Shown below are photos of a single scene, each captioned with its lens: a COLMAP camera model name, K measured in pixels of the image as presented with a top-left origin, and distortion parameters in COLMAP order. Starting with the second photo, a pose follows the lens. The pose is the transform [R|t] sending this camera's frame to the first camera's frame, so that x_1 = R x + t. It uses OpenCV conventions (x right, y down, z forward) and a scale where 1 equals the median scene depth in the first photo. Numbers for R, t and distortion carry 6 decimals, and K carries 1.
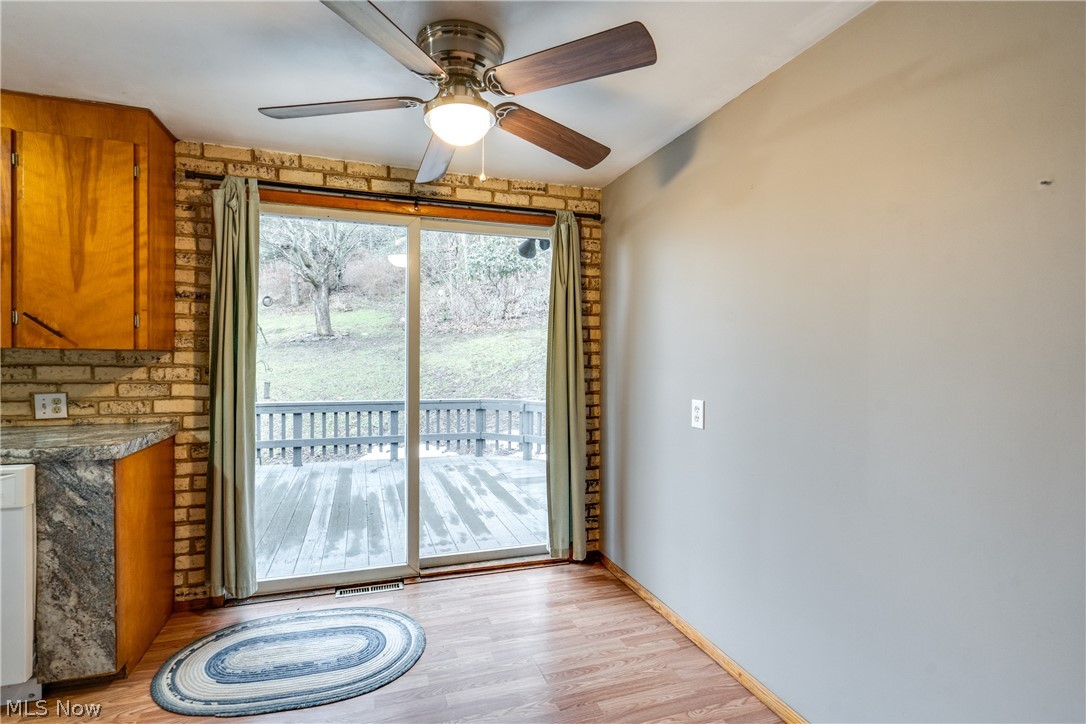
lens RADIAL K [[505.7, 0, 526.3], [0, 505.7, 360.8], [0, 0, 1]] dist [-0.010892, 0.003283]
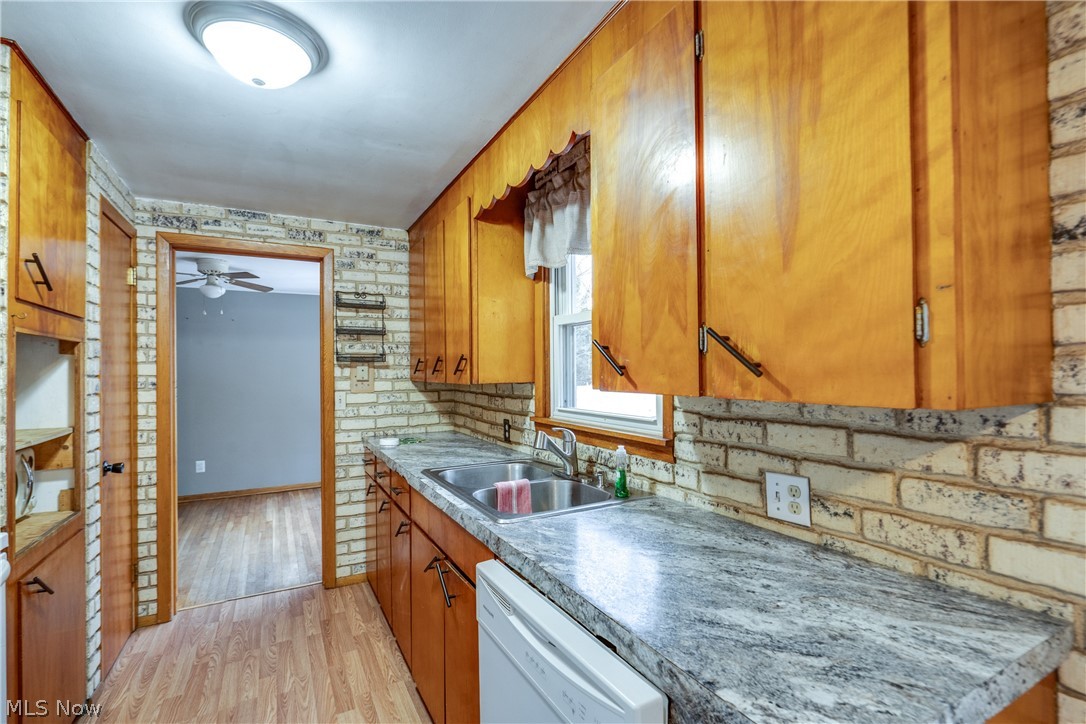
lens RADIAL K [[505.7, 0, 547.2], [0, 505.7, 368.6], [0, 0, 1]] dist [-0.010892, 0.003283]
pose [[0.186787, -0.015054, -0.982285, -0.435344], [0.005228, 0.999884, -0.014330, -0.040259], [0.982387, -0.002459, 0.186844, 0.610011]]
